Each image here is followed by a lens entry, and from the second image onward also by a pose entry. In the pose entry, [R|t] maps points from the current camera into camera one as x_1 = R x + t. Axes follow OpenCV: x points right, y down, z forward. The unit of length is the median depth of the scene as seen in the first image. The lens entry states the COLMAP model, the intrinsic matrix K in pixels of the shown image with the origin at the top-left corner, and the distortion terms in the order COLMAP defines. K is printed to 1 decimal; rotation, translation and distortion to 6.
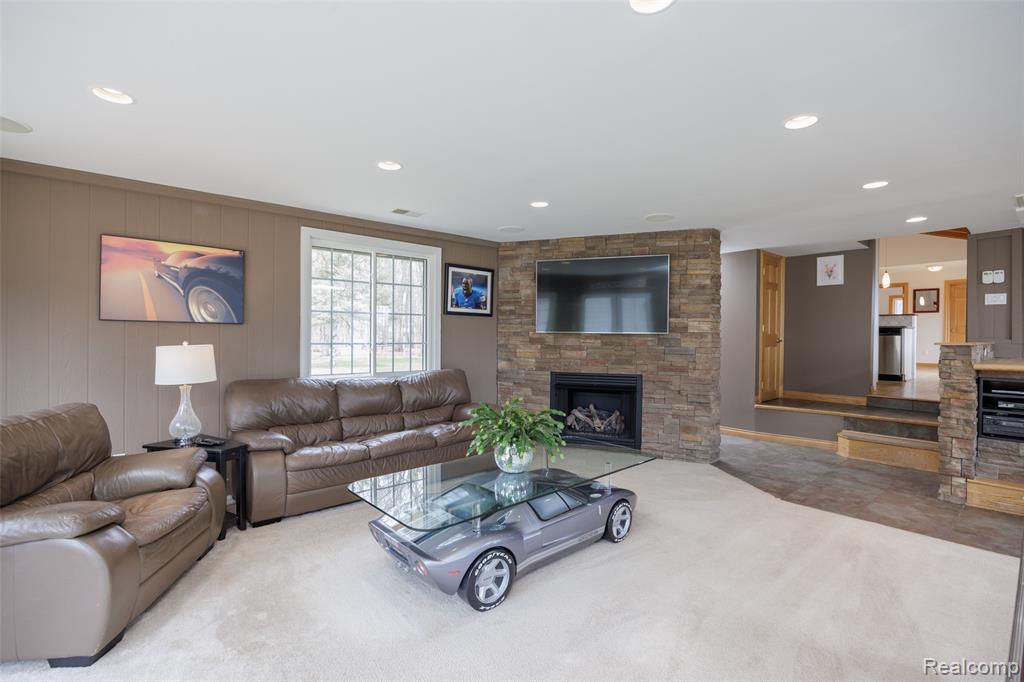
lens RADIAL K [[466.6, 0, 508.7], [0, 466.6, 339.3], [0, 0, 1]] dist [-0.015802, -0.000008]
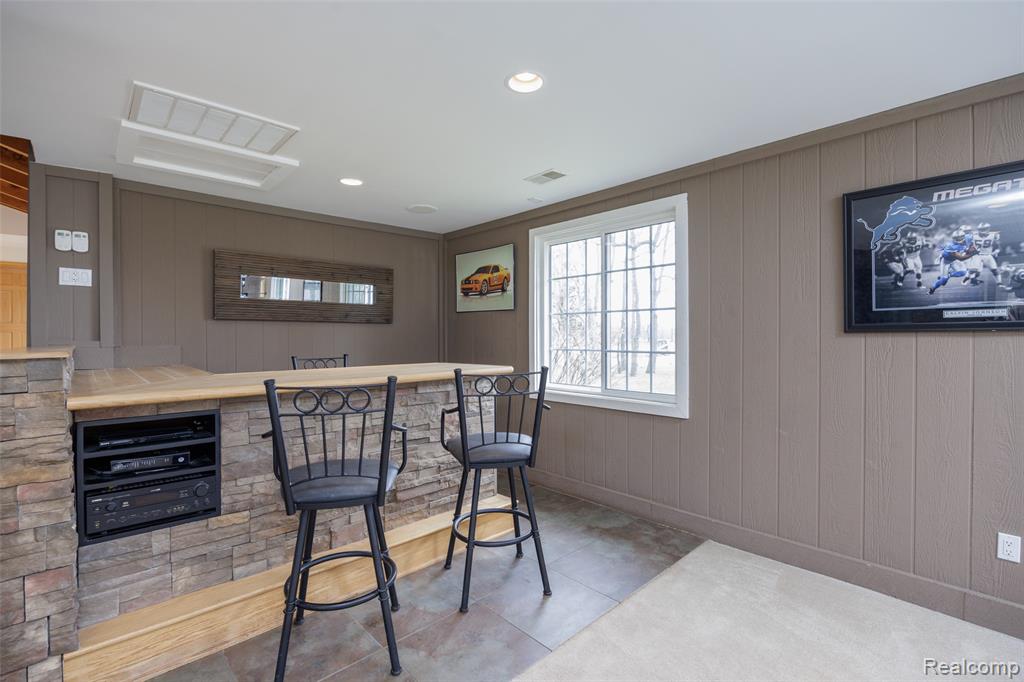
lens RADIAL K [[466.6, 0, 508.7], [0, 466.6, 339.3], [0, 0, 1]] dist [-0.015802, -0.000008]
pose [[-0.048794, -0.010801, 0.998750, 0.399246], [0.009671, 0.999890, 0.011286, -0.003738], [-0.998762, 0.010210, -0.048684, 0.434278]]
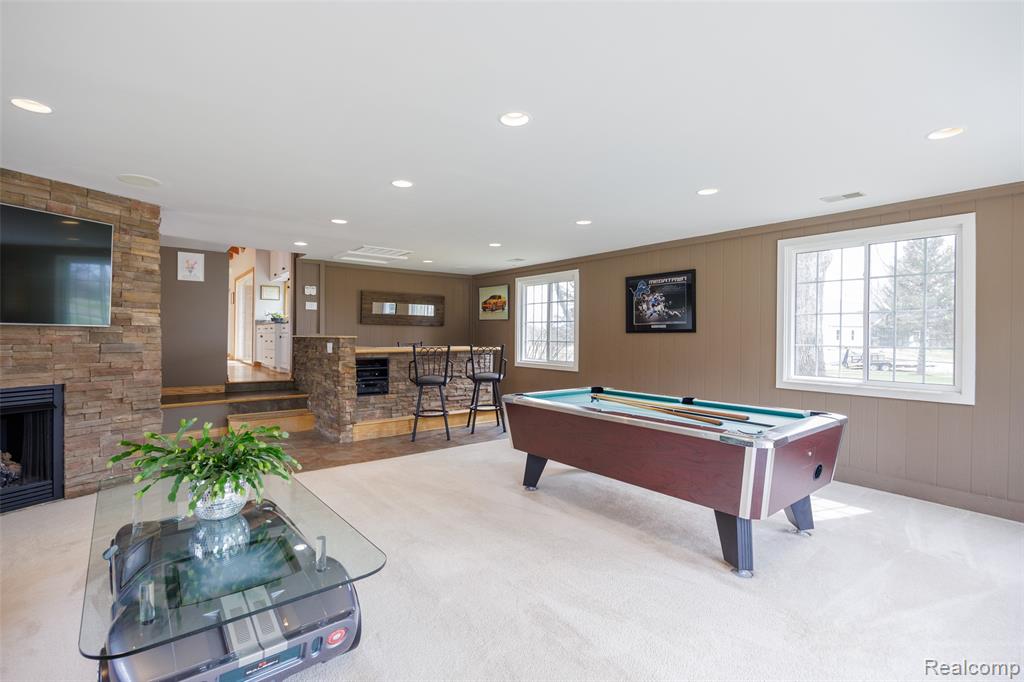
lens RADIAL K [[479.1, 0, 512.0], [0, 479.1, 341.0], [0, 0, 1]] dist [-0.000933, 0.000006]
pose [[0.032988, -0.017061, 0.999310, -0.433558], [-0.000688, 0.999854, 0.017093, -0.002441], [-0.999456, -0.001251, 0.032971, 0.309369]]
